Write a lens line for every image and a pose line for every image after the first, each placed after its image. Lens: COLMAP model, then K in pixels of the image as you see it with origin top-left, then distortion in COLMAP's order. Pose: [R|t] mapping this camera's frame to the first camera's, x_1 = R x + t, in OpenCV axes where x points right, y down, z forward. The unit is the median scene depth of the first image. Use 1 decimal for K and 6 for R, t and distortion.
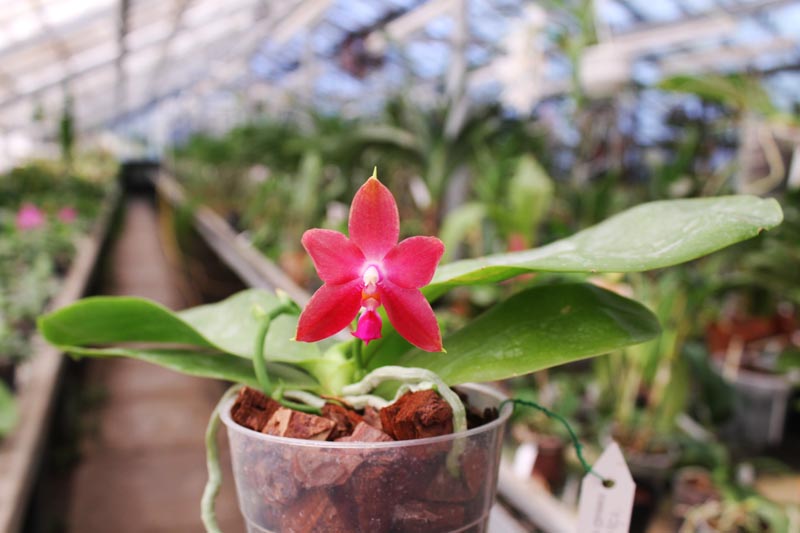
lens RADIAL K [[712.5, 0, 400.0], [0, 712.5, 266.5], [0, 0, 1]] dist [-0.119173, 0.000691]
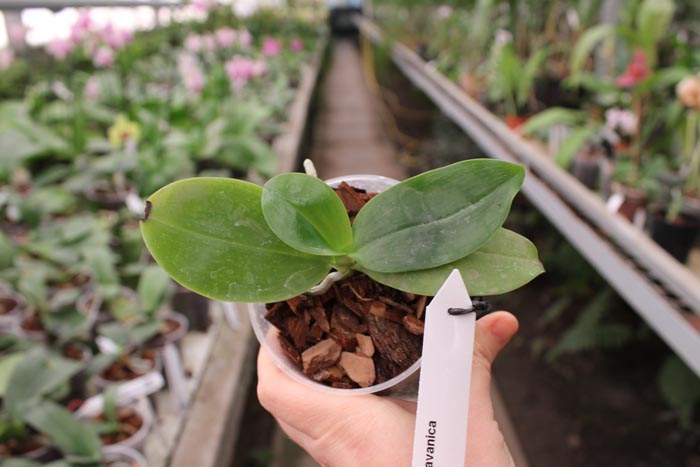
lens RADIAL K [[634.8, 0, 350.0], [0, 634.8, 233.5], [0, 0, 1]] dist [-0.133063, 0.104010]
pose [[0.941326, 0.072669, -0.329584, 0.031698], [-0.004937, 0.979405, 0.201846, 0.028647], [0.337464, -0.188376, 0.922298, -0.118218]]
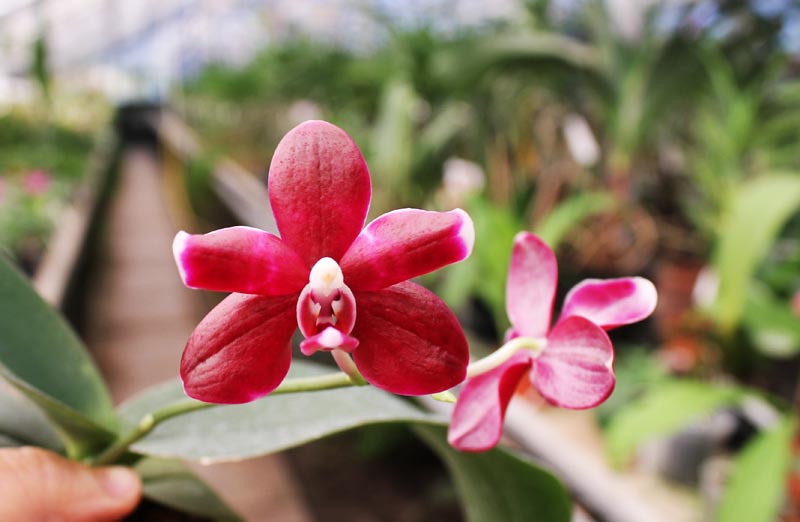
lens RADIAL K [[867.4, 0, 400.0], [0, 867.4, 261.0], [0, 0, 1]] dist [-0.168123, 0.007731]
pose [[0.997986, -0.010845, -0.062501, -0.057567], [0.013547, 0.998985, 0.042969, -0.022231], [0.061971, -0.043729, 0.997120, 0.156700]]
